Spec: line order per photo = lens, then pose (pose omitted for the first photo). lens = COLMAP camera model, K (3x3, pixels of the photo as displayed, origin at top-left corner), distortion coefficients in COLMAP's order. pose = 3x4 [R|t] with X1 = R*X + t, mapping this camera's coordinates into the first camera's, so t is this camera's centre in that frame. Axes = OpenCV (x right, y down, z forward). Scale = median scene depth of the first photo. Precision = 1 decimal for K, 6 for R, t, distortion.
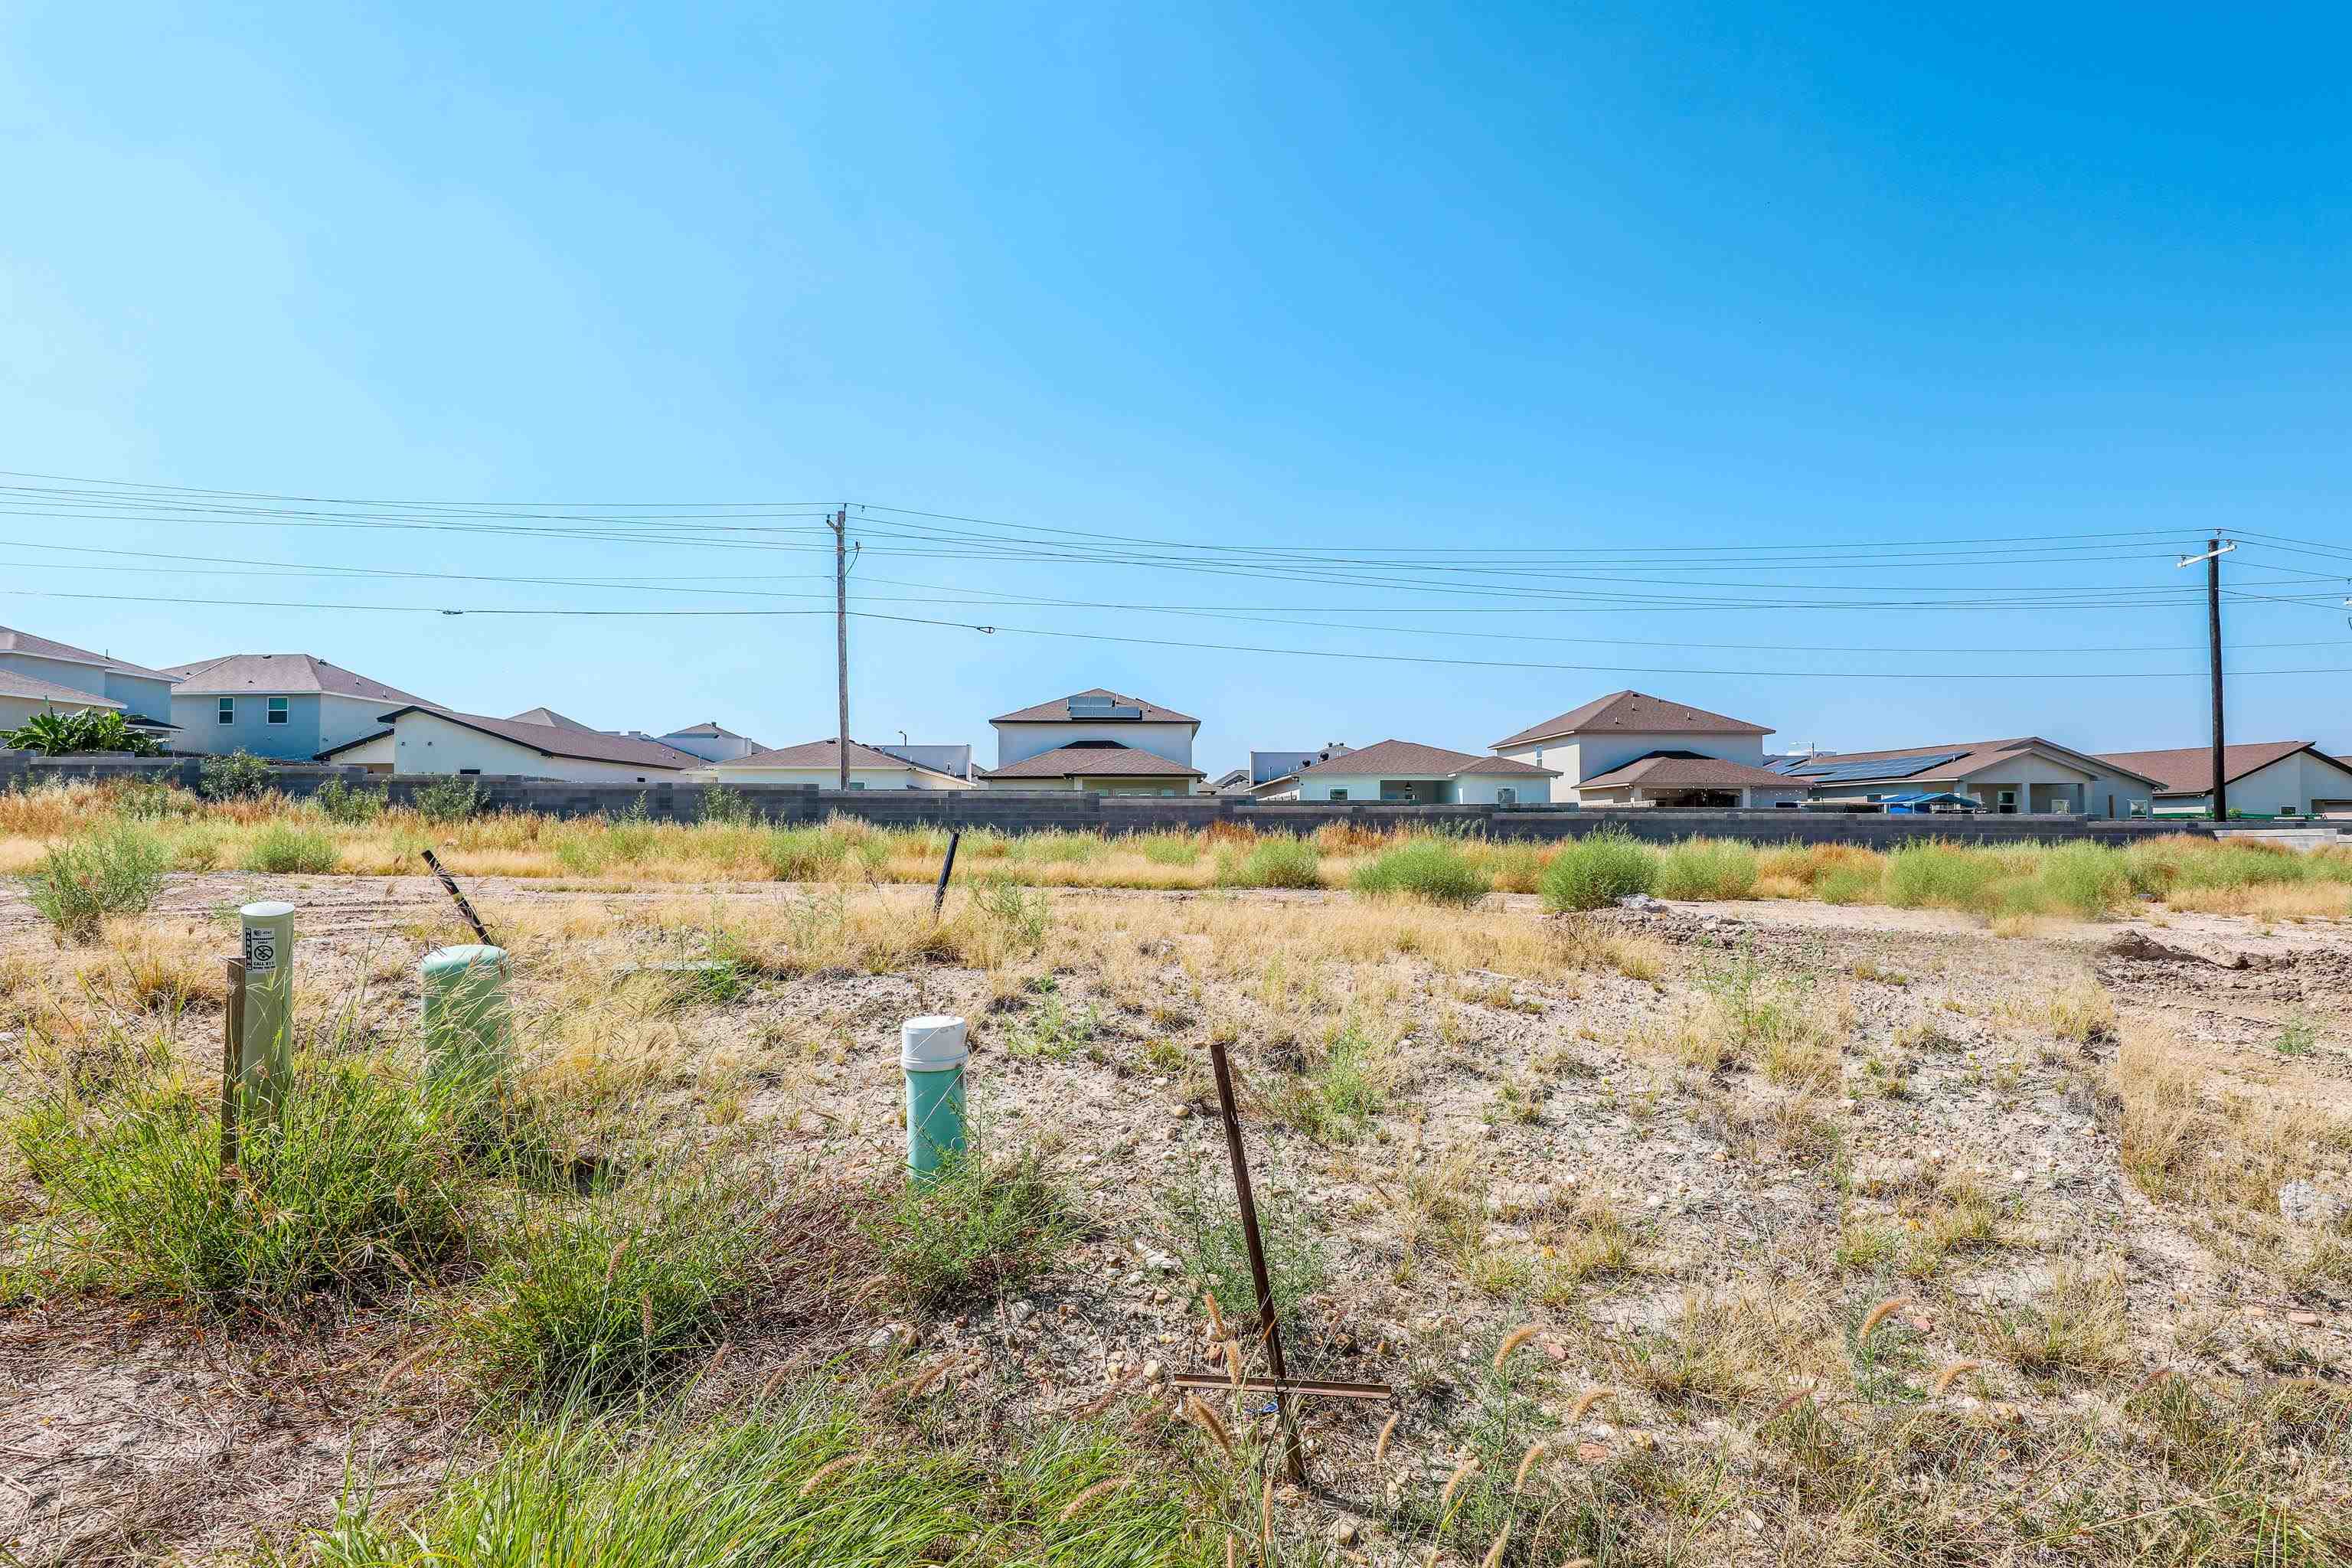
lens RADIAL K [[1309.5, 0, 1176.0], [0, 1309.5, 784.0], [0, 0, 1]] dist [0.017522, -0.002093]
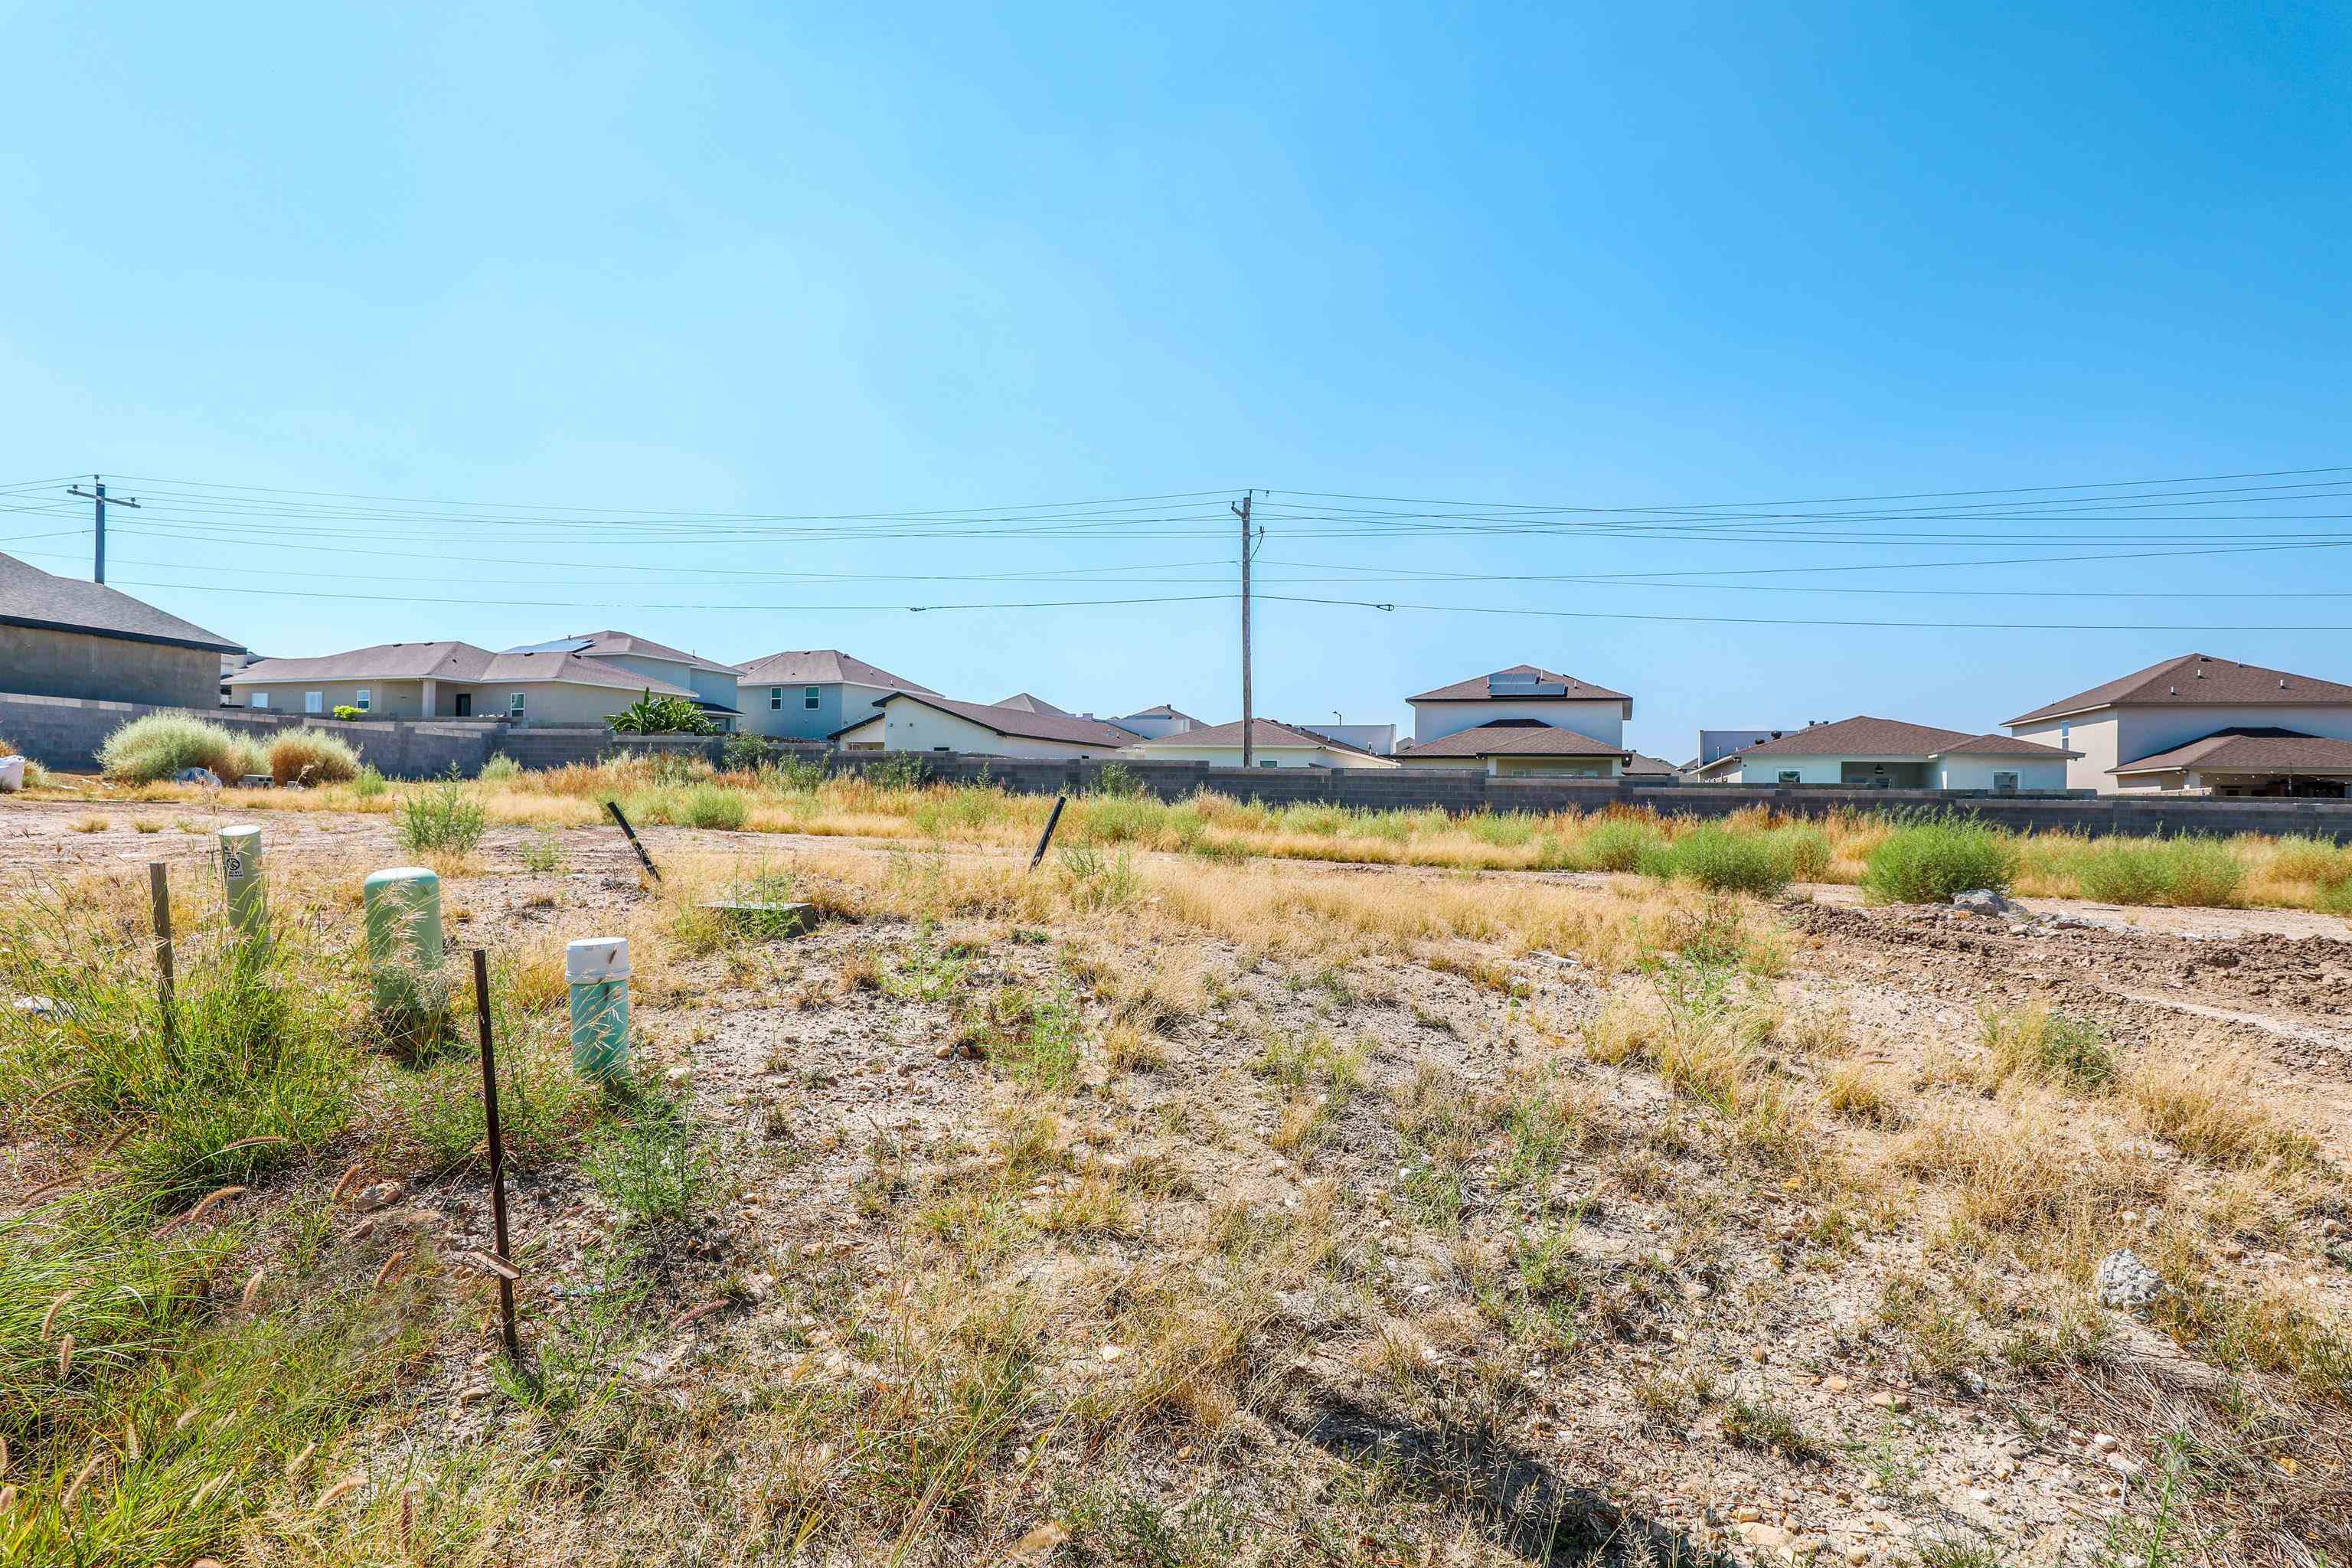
lens RADIAL K [[1309.5, 0, 1176.0], [0, 1309.5, 784.0], [0, 0, 1]] dist [0.017522, -0.002093]
pose [[0.938699, 0.011613, -0.344543, 0.040706], [-0.006688, 0.999858, 0.015479, 0.001589], [0.344674, -0.012226, 0.938643, 0.007415]]
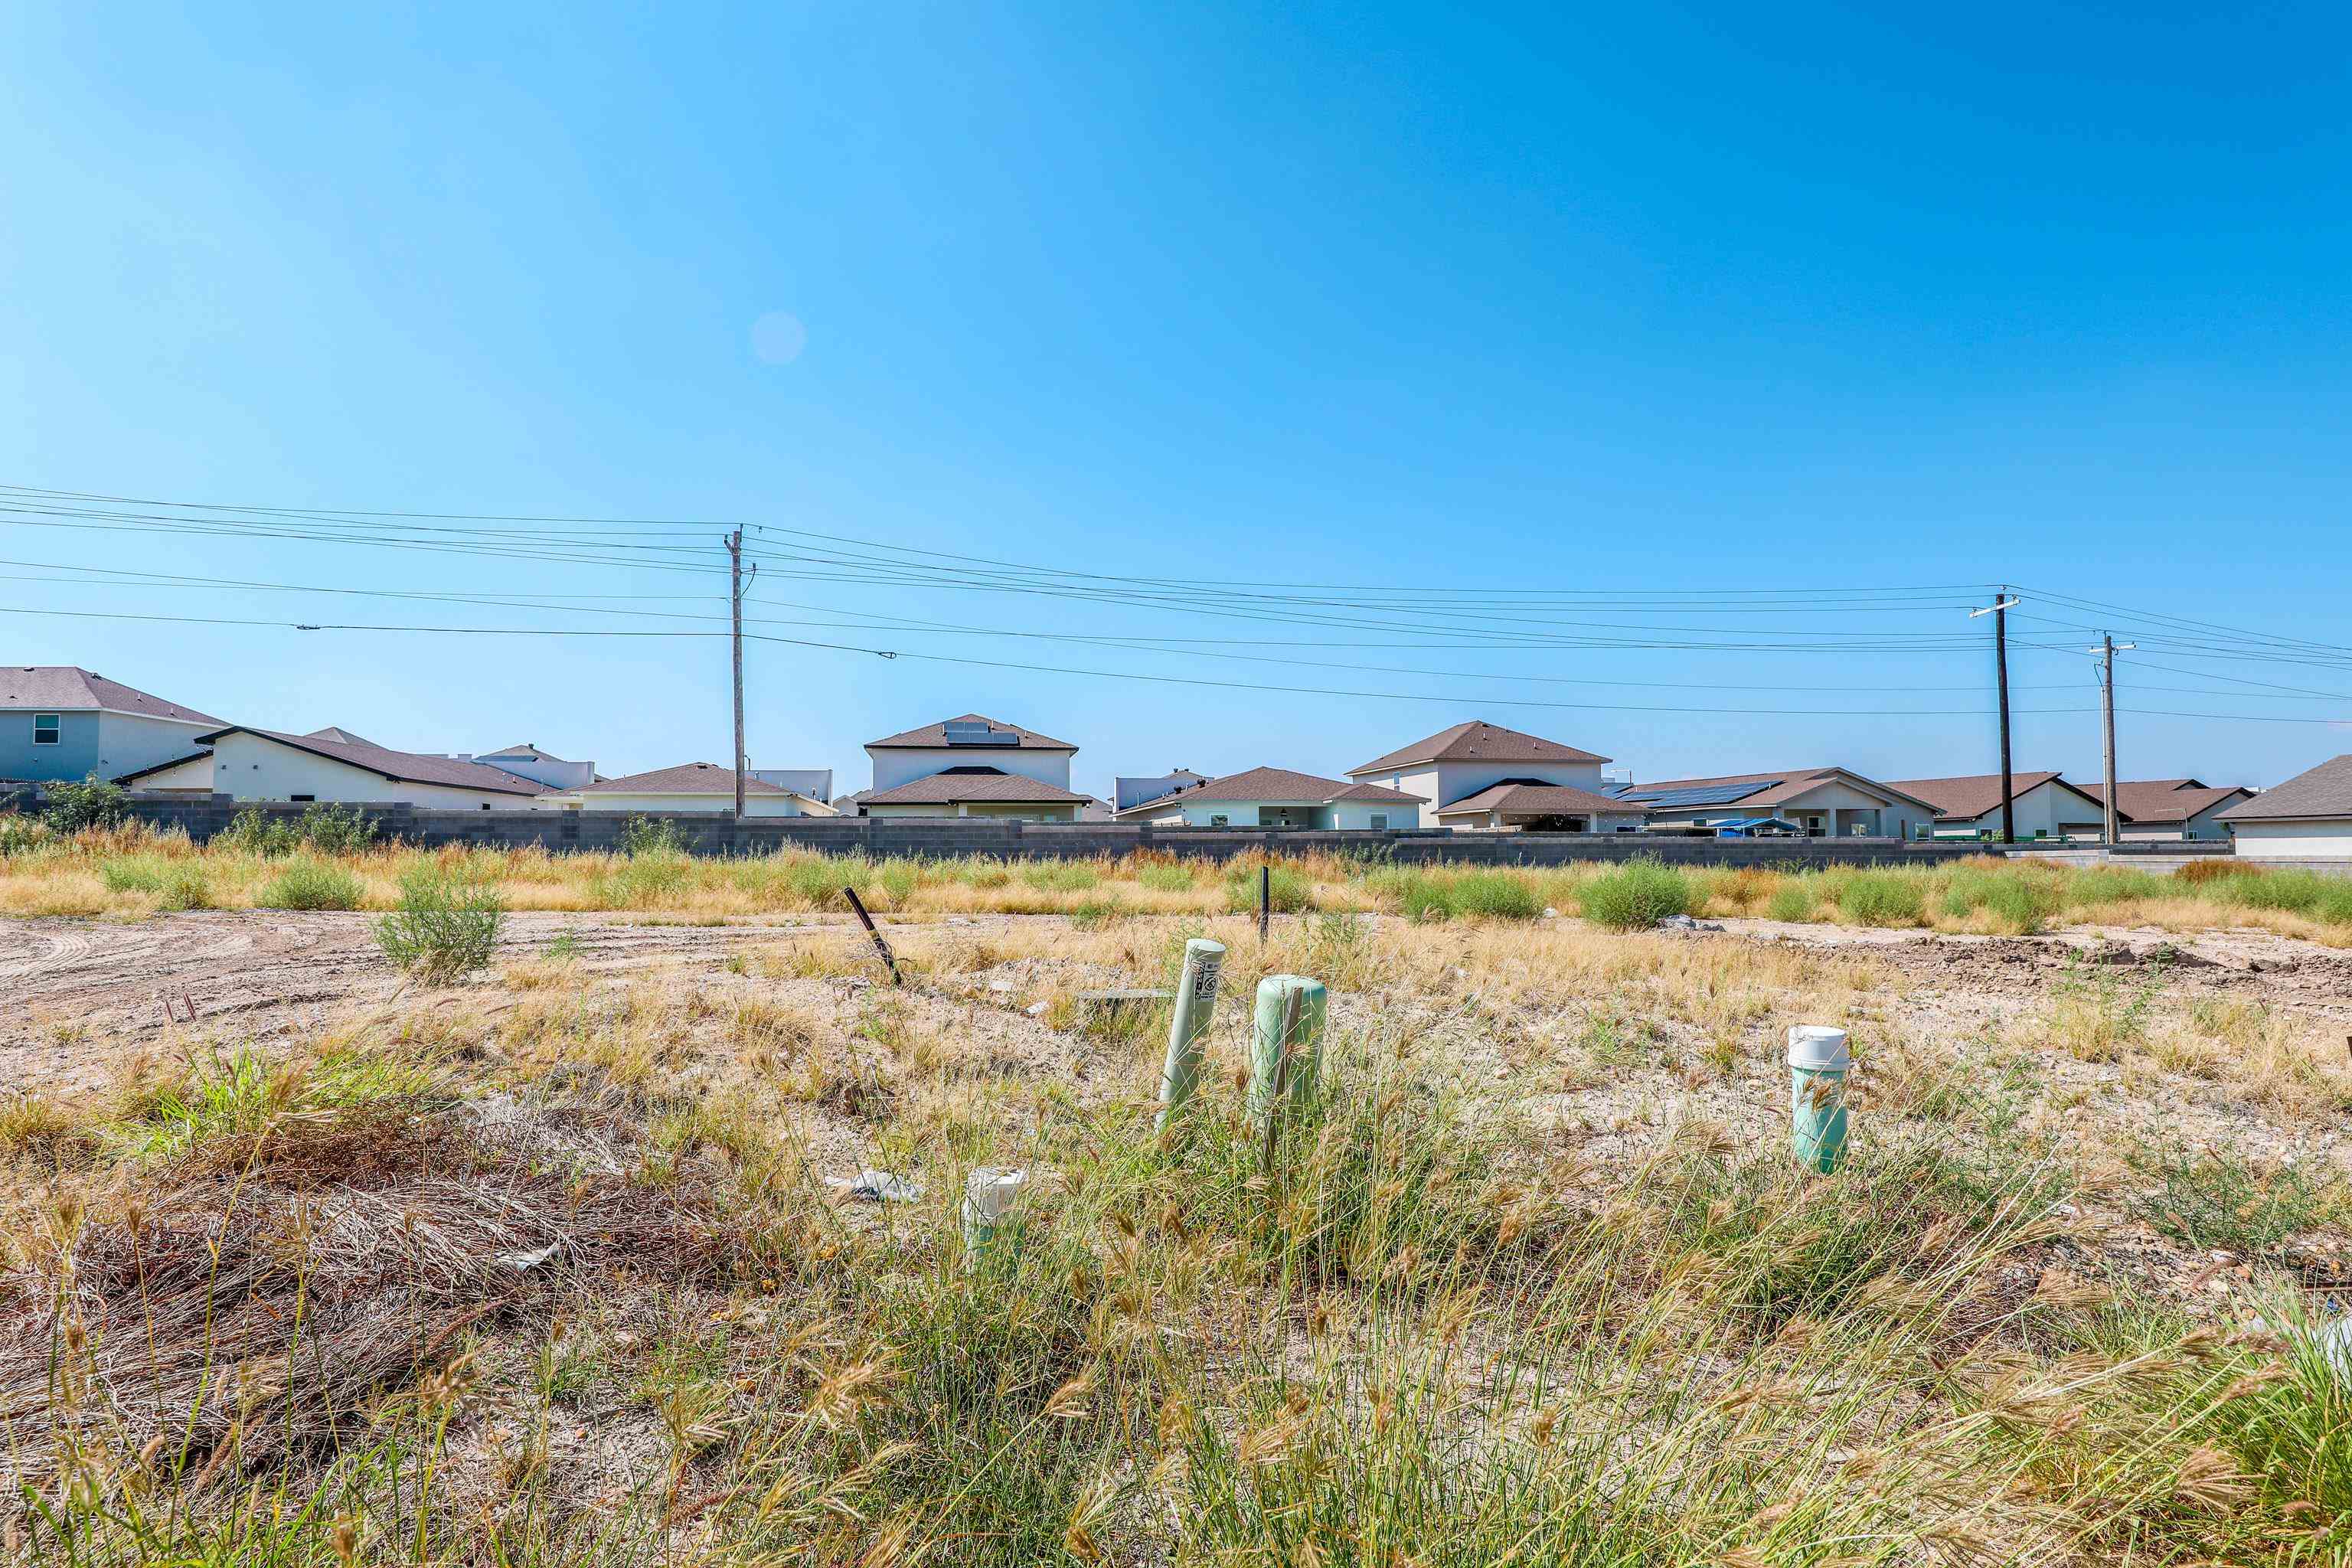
lens RADIAL K [[1309.5, 0, 1176.0], [0, 1309.5, 784.0], [0, 0, 1]] dist [0.017522, -0.002093]
pose [[0.989535, 0.002313, 0.144276, -0.058166], [0.000338, 0.999832, -0.018346, -0.001594], [-0.144294, 0.018203, 0.989367, -0.008365]]
